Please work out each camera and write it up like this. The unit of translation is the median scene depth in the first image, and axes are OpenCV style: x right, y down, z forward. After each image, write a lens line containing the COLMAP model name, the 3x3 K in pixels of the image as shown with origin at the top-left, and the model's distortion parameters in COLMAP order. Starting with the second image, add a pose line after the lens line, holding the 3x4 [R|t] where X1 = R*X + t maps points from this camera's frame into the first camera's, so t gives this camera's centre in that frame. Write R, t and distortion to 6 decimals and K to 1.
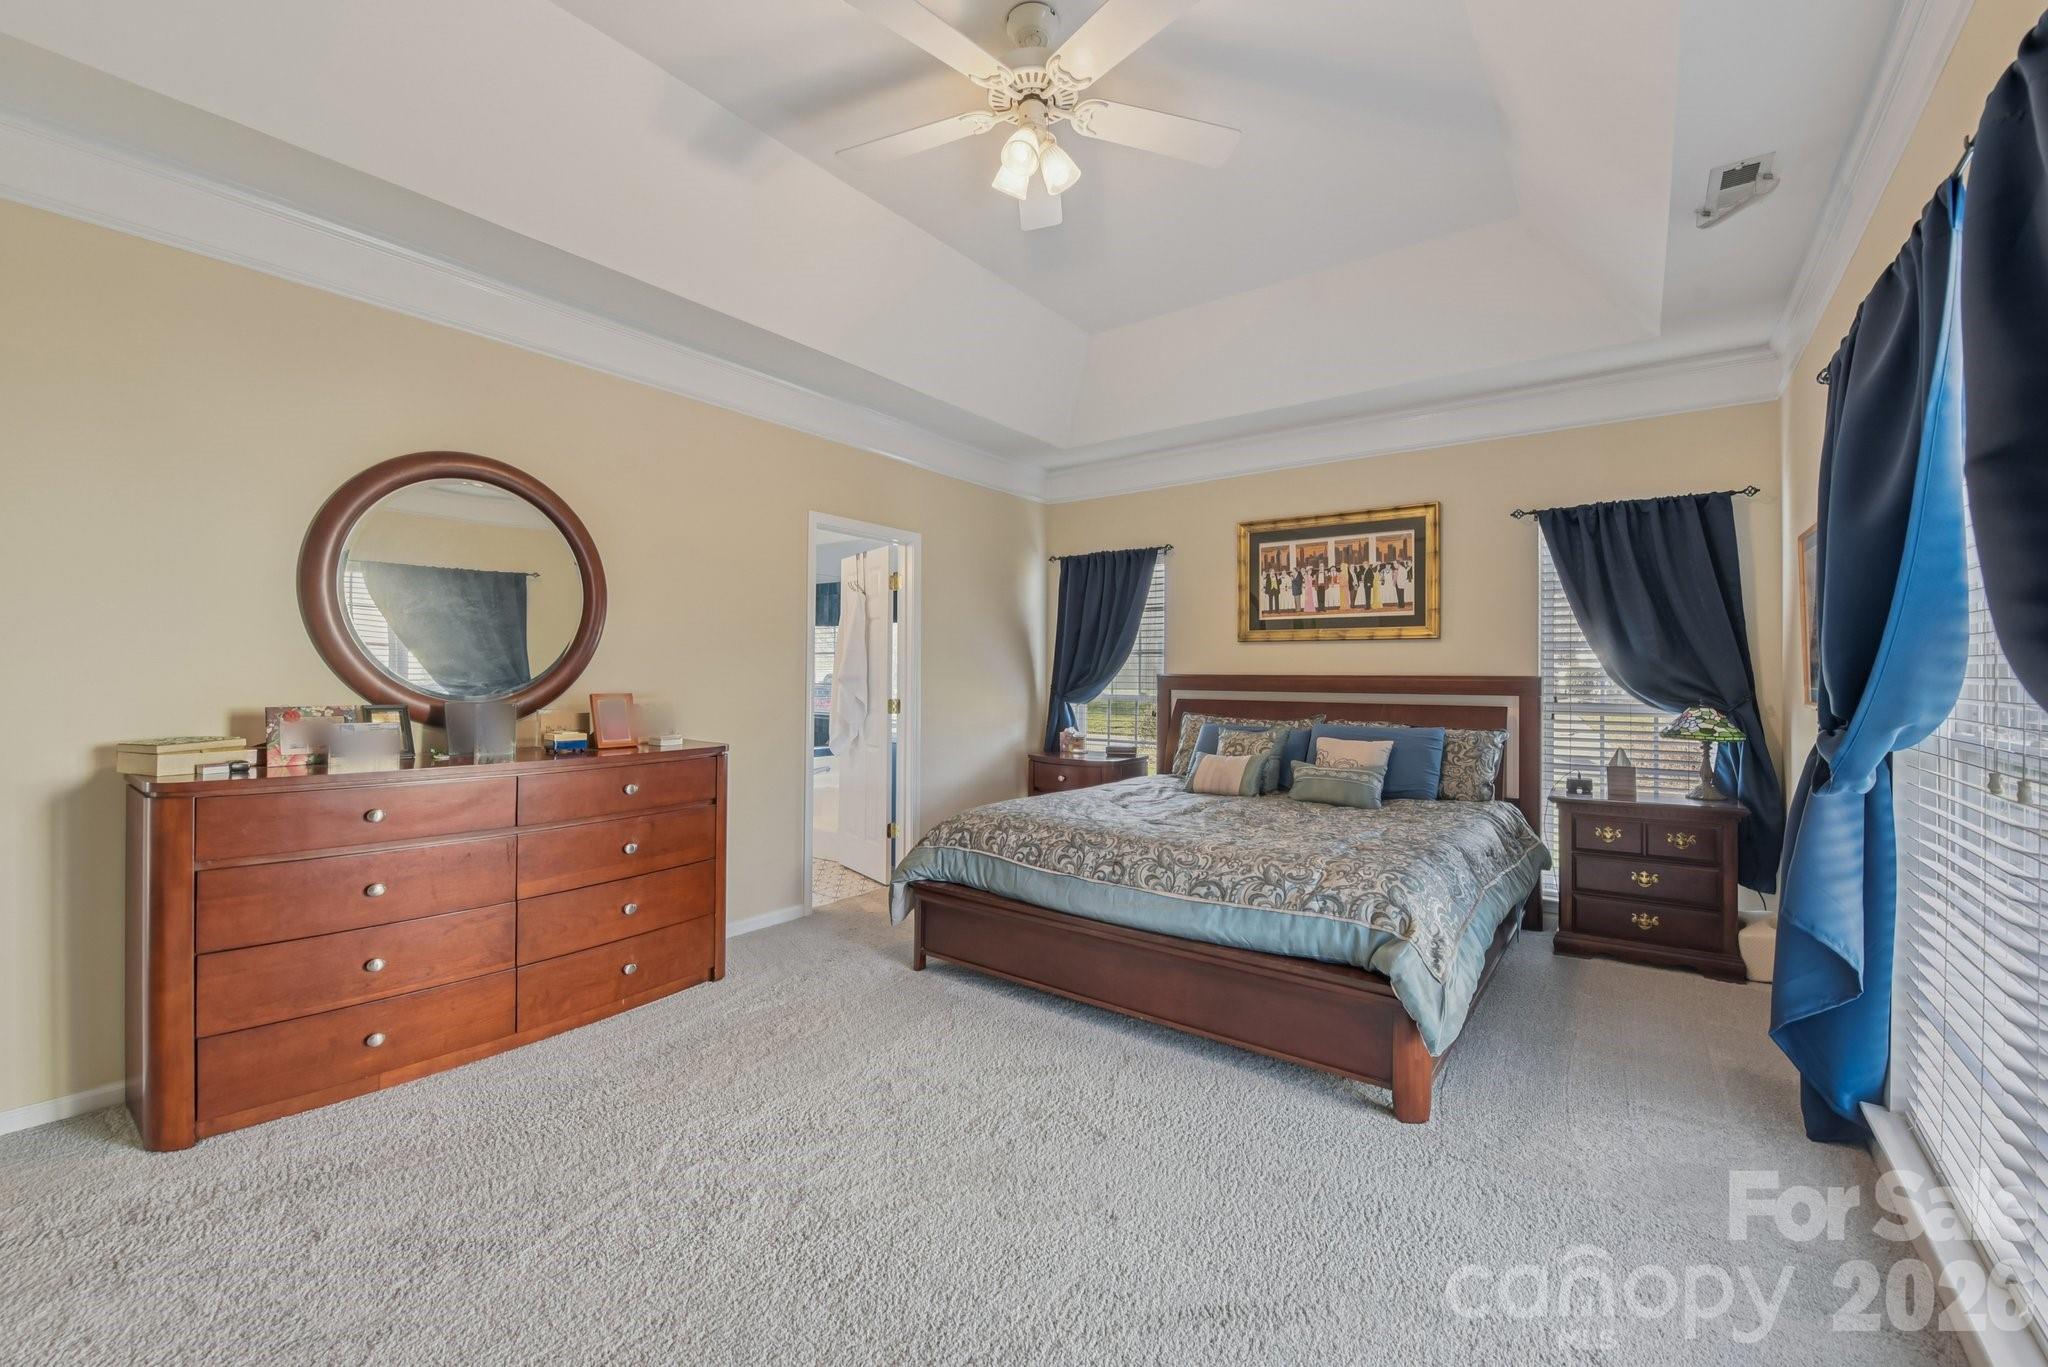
lens RADIAL K [[841.2, 0, 1019.5], [0, 841.2, 670.2], [0, 0, 1]] dist [-0.015476, -0.000159]
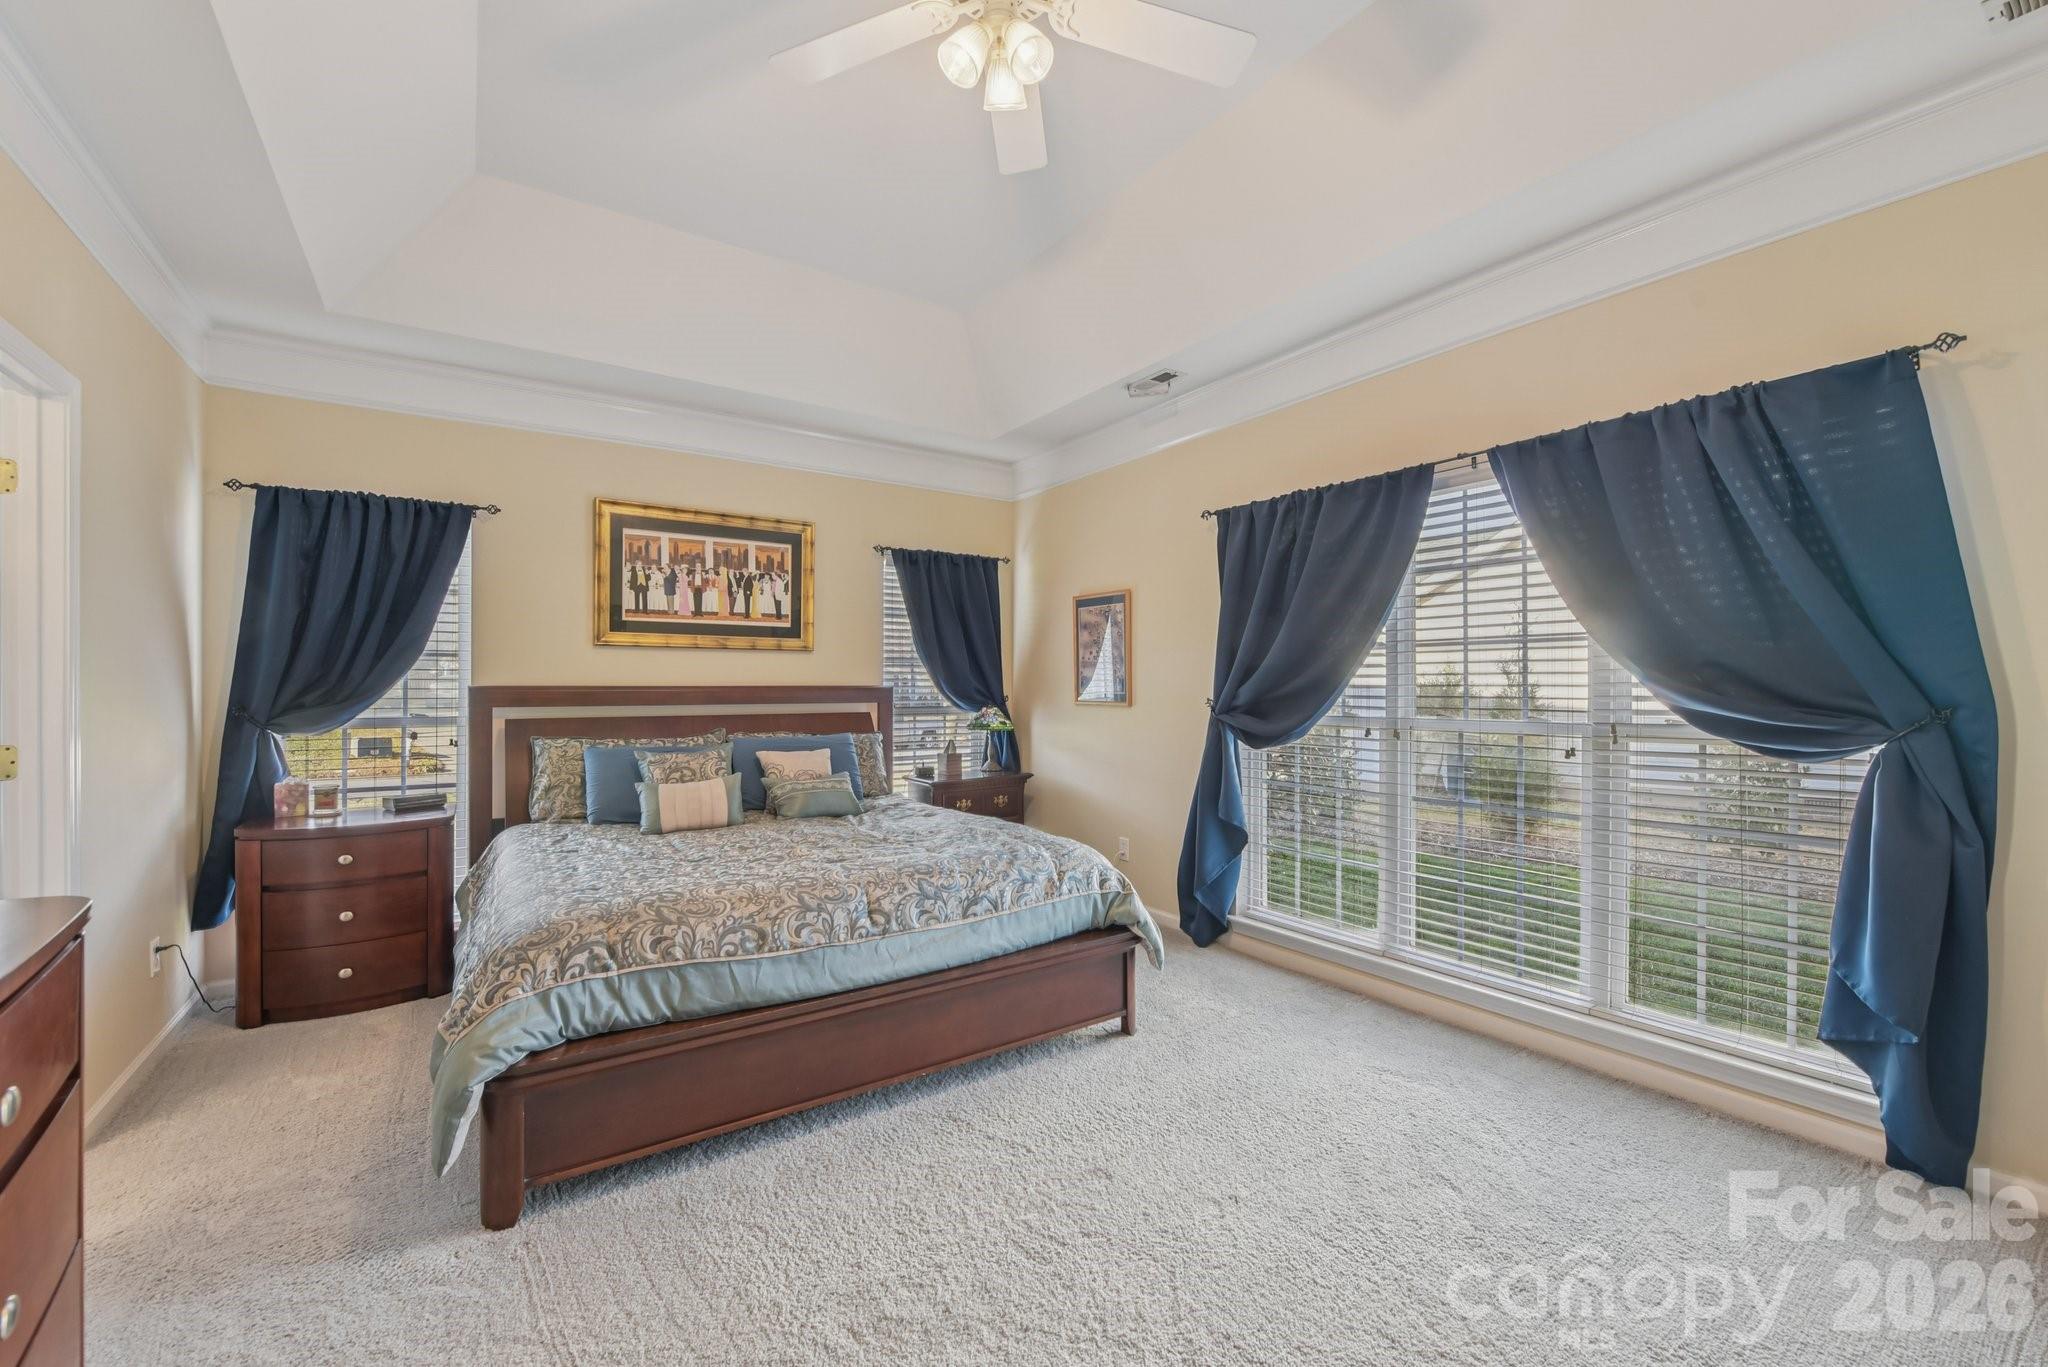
lens RADIAL K [[841.2, 0, 1016.1], [0, 841.2, 690.8], [0, 0, 1]] dist [-0.015476, -0.000159]
pose [[0.304235, -0.011410, 0.952529, -0.421056], [-0.000779, 0.999925, 0.012226, -0.000158], [-0.952597, -0.004462, 0.304204, 0.407082]]
